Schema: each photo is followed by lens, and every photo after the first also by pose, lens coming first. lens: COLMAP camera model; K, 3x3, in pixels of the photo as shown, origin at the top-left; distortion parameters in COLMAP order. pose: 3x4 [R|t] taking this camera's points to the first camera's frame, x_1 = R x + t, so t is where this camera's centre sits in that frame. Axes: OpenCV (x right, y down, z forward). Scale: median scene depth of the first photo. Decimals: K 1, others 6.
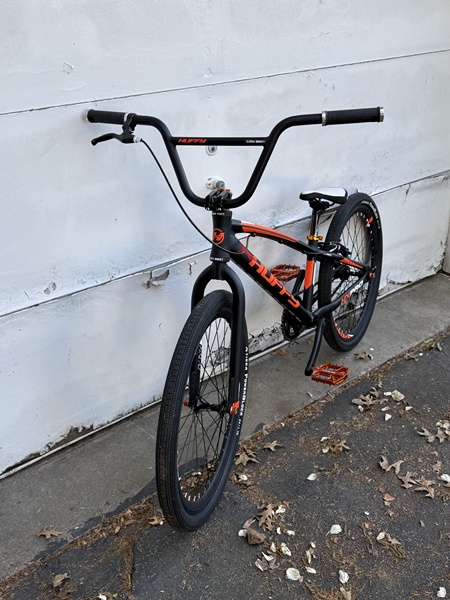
lens RADIAL K [[595.0, 0, 224.7], [0, 595.0, 301.5], [0, 0, 1]] dist [0.060483, 0.000000]
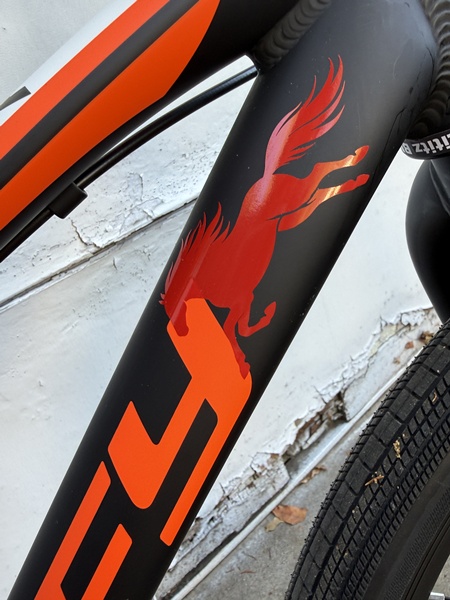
lens RADIAL K [[497.3, 0, 219.8], [0, 497.3, 264.2], [0, 0, 1]] dist [-0.000915, 0.005159]
pose [[0.965358, -0.237279, -0.108549, 0.165568], [0.234293, 0.971356, -0.039666, -0.098387], [0.114851, 0.012859, 0.993299, 0.876696]]
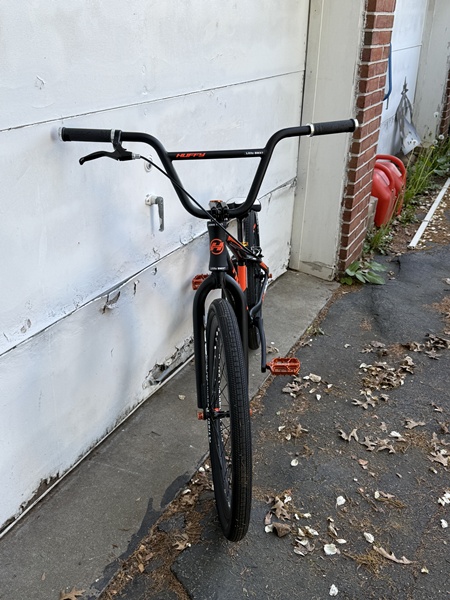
lens RADIAL K [[595.0, 0, 226.1], [0, 595.0, 299.5], [0, 0, 1]] dist [0.060483, 0.000000]
pose [[0.898938, -0.138949, 0.415456, -0.359350], [0.154304, 0.988017, -0.003434, -0.011074], [-0.410001, 0.067193, 0.909607, 0.055034]]
